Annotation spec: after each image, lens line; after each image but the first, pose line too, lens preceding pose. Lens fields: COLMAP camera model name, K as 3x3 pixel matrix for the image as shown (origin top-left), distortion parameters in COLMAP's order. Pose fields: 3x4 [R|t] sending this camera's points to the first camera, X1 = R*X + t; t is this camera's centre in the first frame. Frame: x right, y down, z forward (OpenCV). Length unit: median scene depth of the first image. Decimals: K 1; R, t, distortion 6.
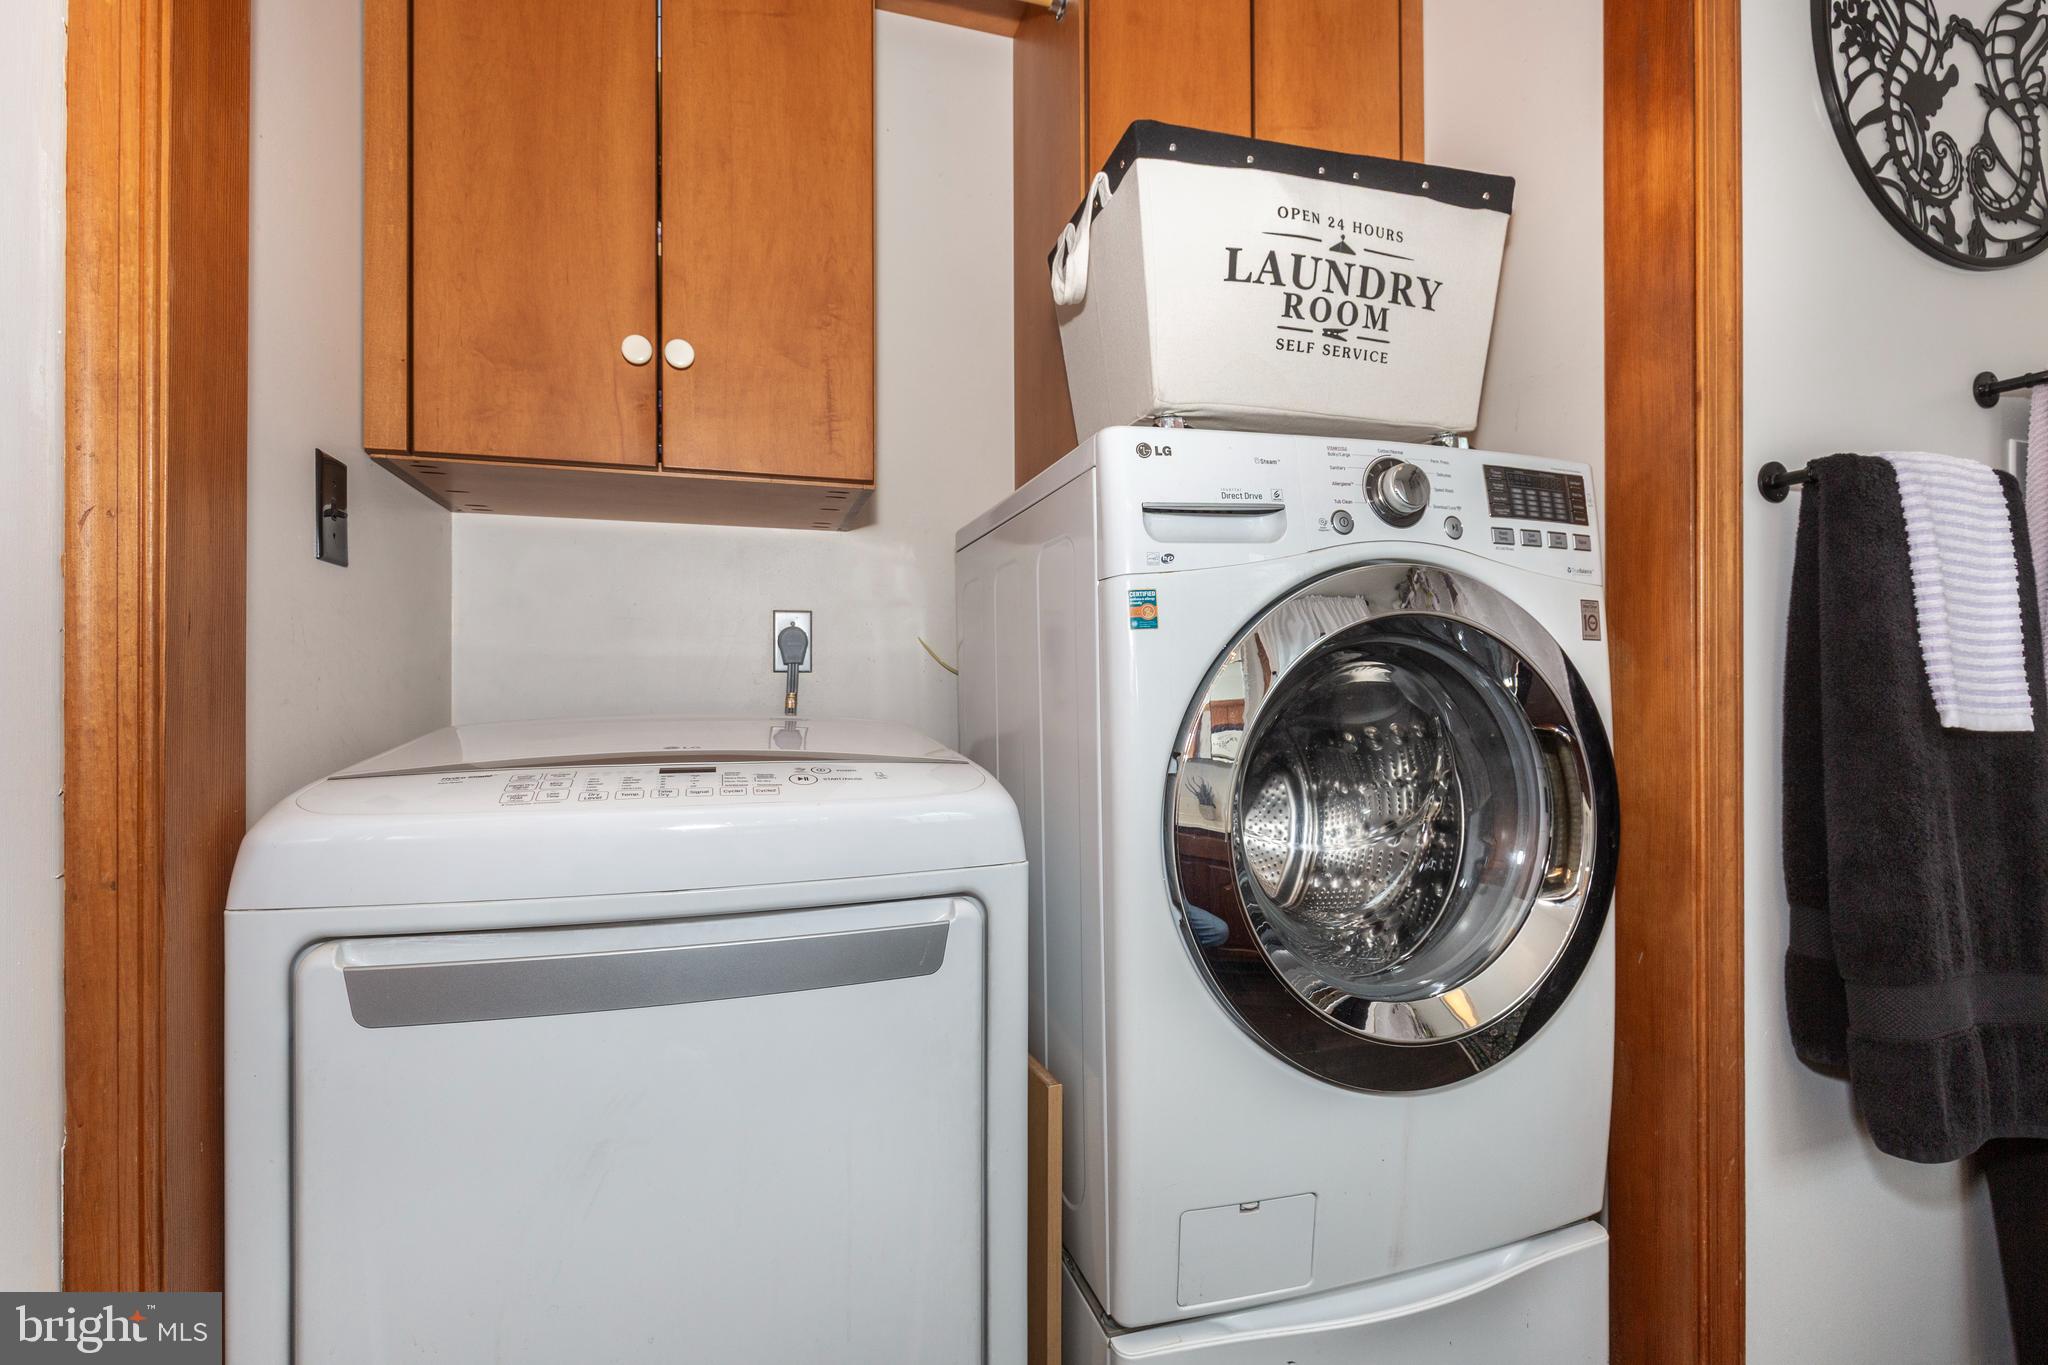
lens RADIAL K [[937.8, 0, 988.7], [0, 937.8, 691.8], [0, 0, 1]] dist [0.004236, -0.002718]
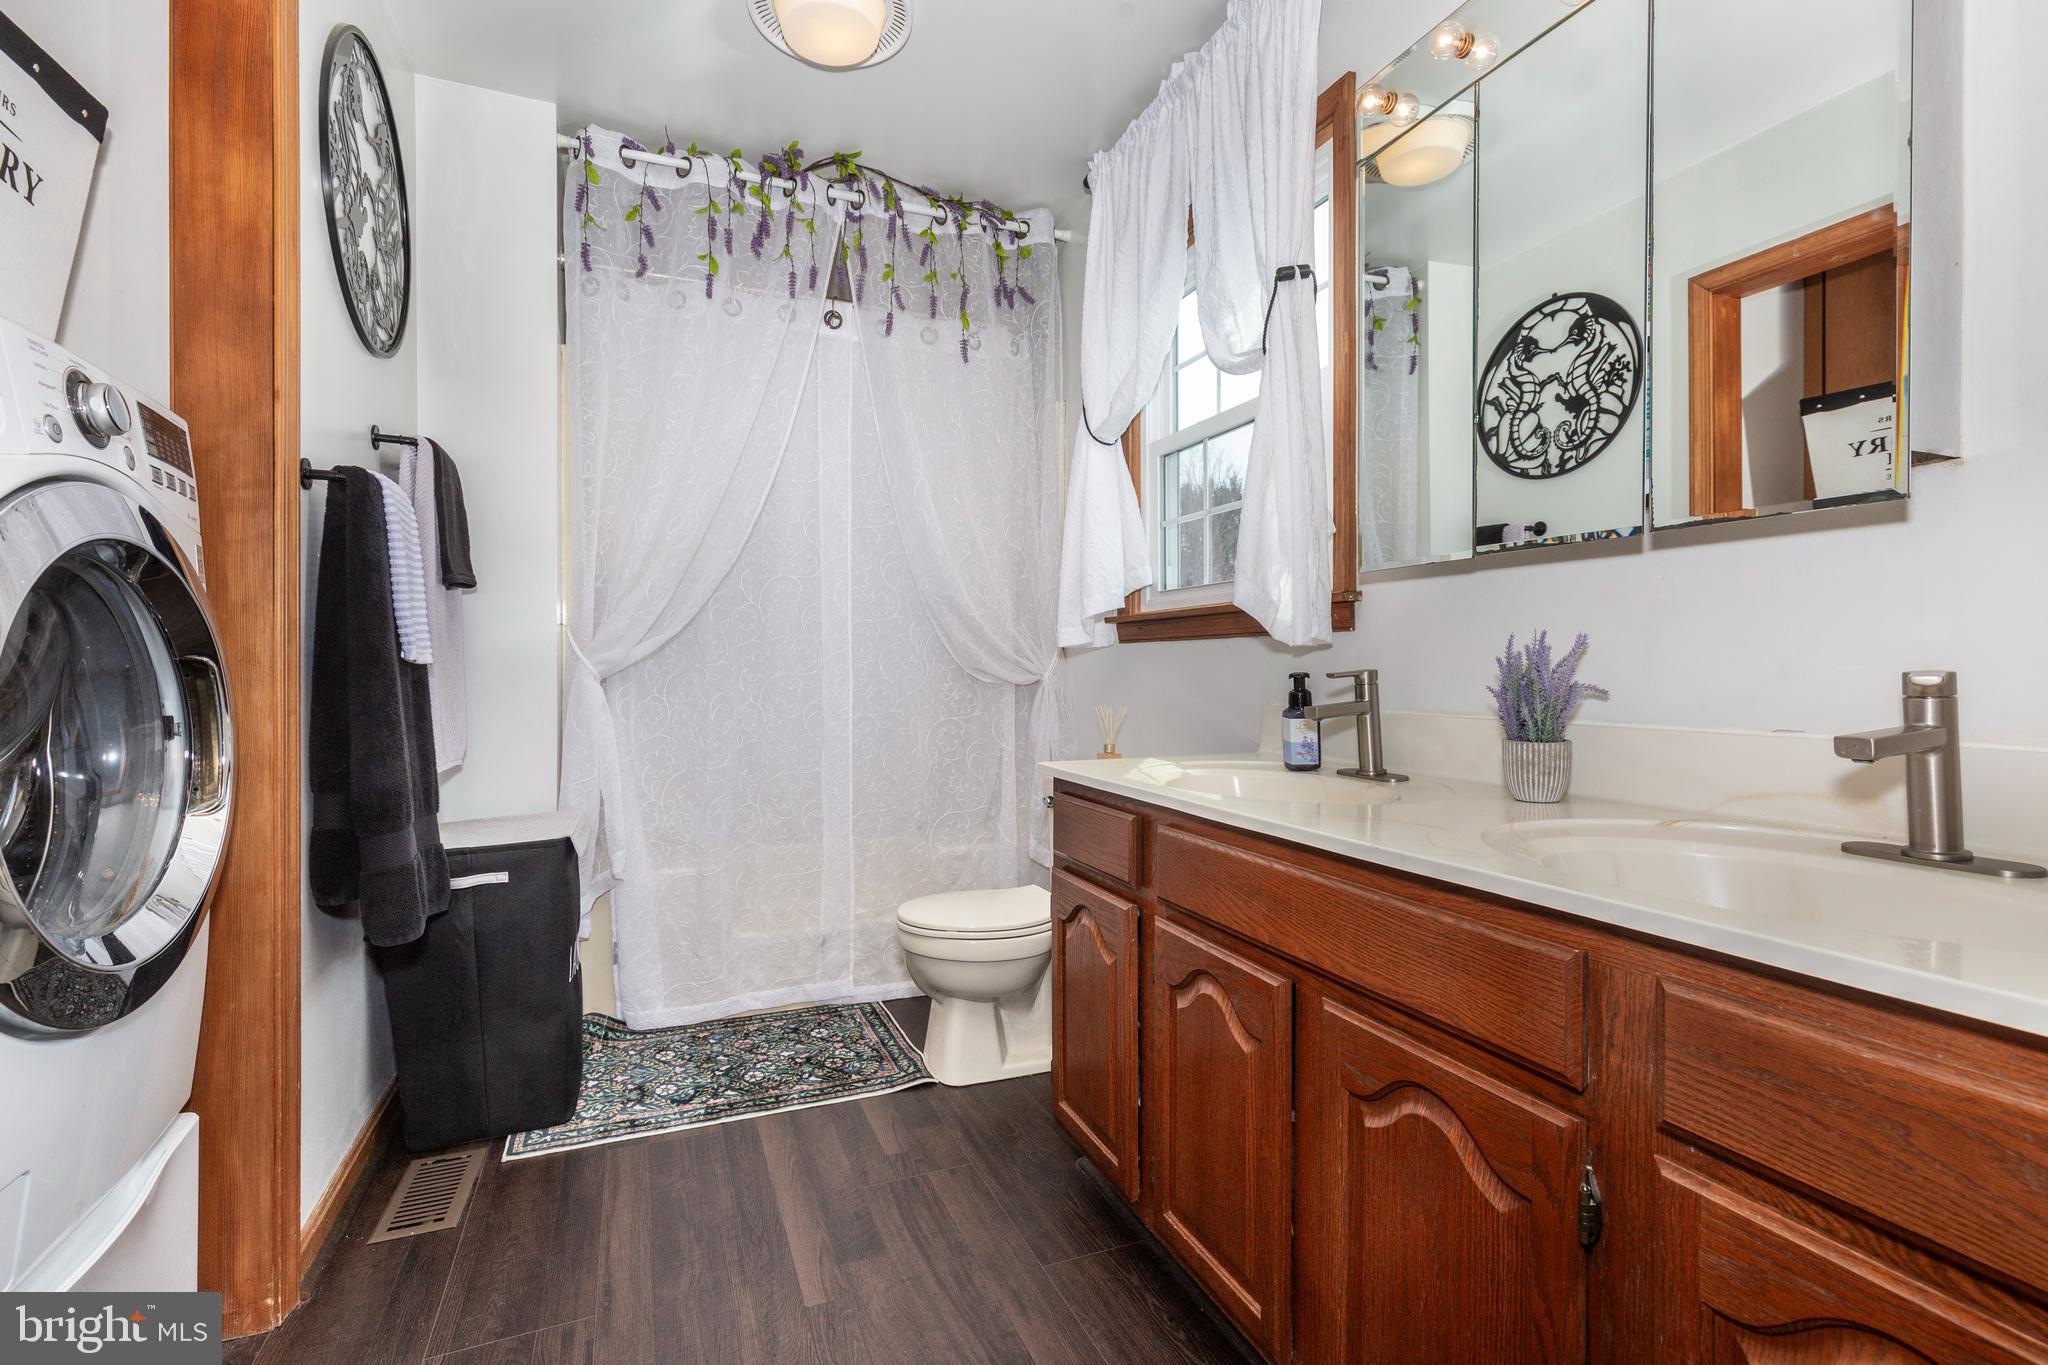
lens RADIAL K [[937.8, 0, 1017.4], [0, 937.8, 670.6], [0, 0, 1]] dist [0.004236, -0.002718]
pose [[-0.082244, 0.000425, 0.996612, -0.535464], [-0.006479, 0.999979, -0.000961, 0.043763], [-0.996591, -0.006536, -0.082239, 0.120507]]
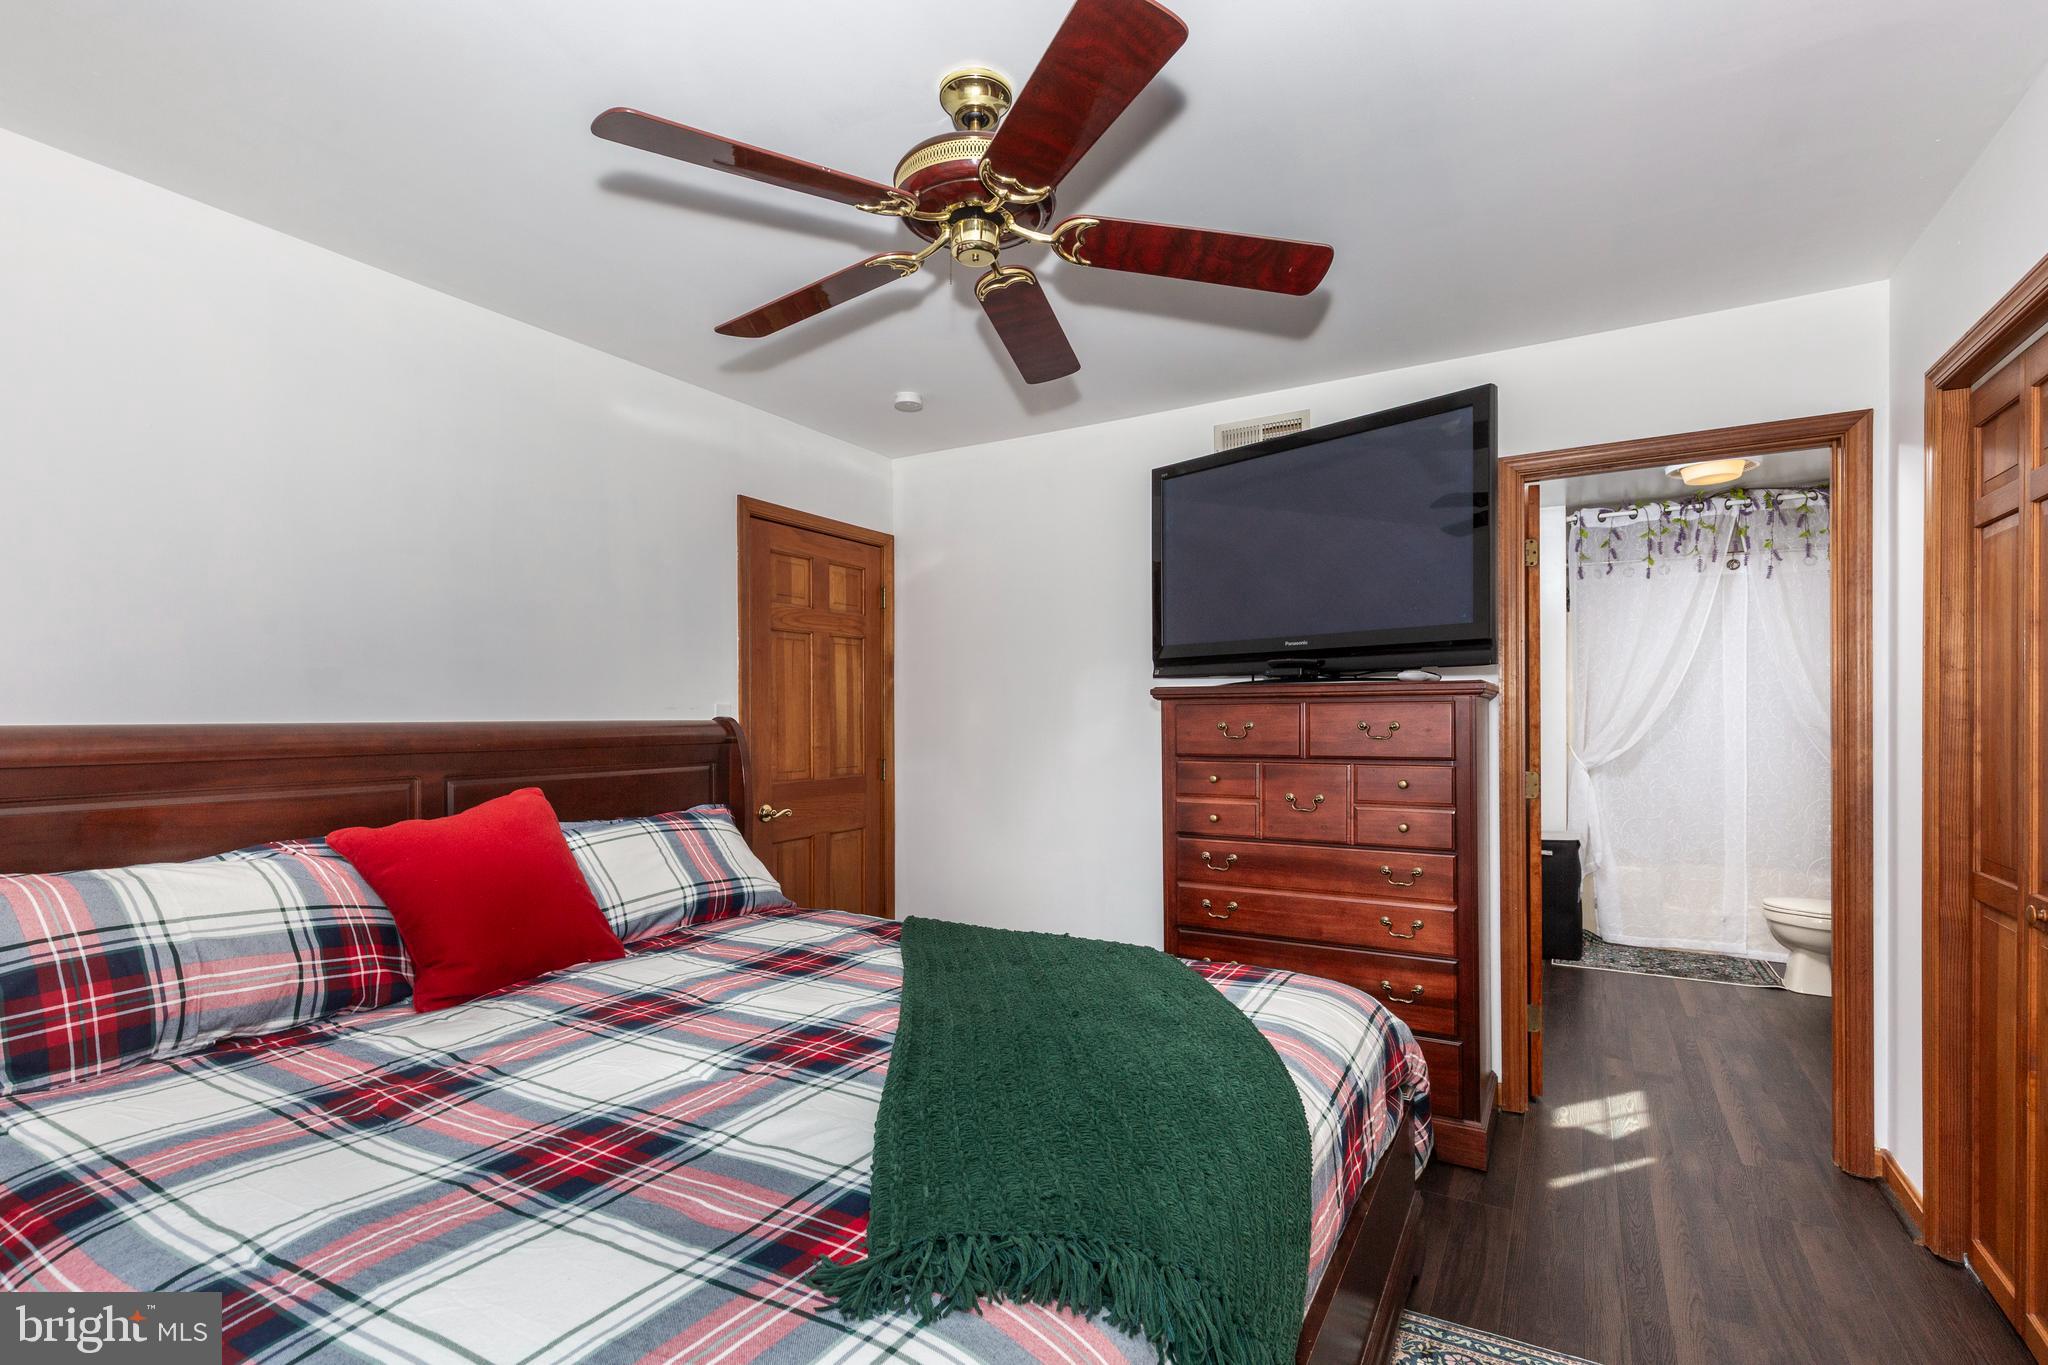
lens RADIAL K [[937.8, 0, 971.4], [0, 937.8, 715.7], [0, 0, 1]] dist [0.004236, -0.002718]
pose [[0.768077, 0.003700, 0.640347, -3.364138], [-0.004437, 0.999990, -0.000456, -0.171008], [-0.640342, -0.002491, 0.768086, -0.639049]]
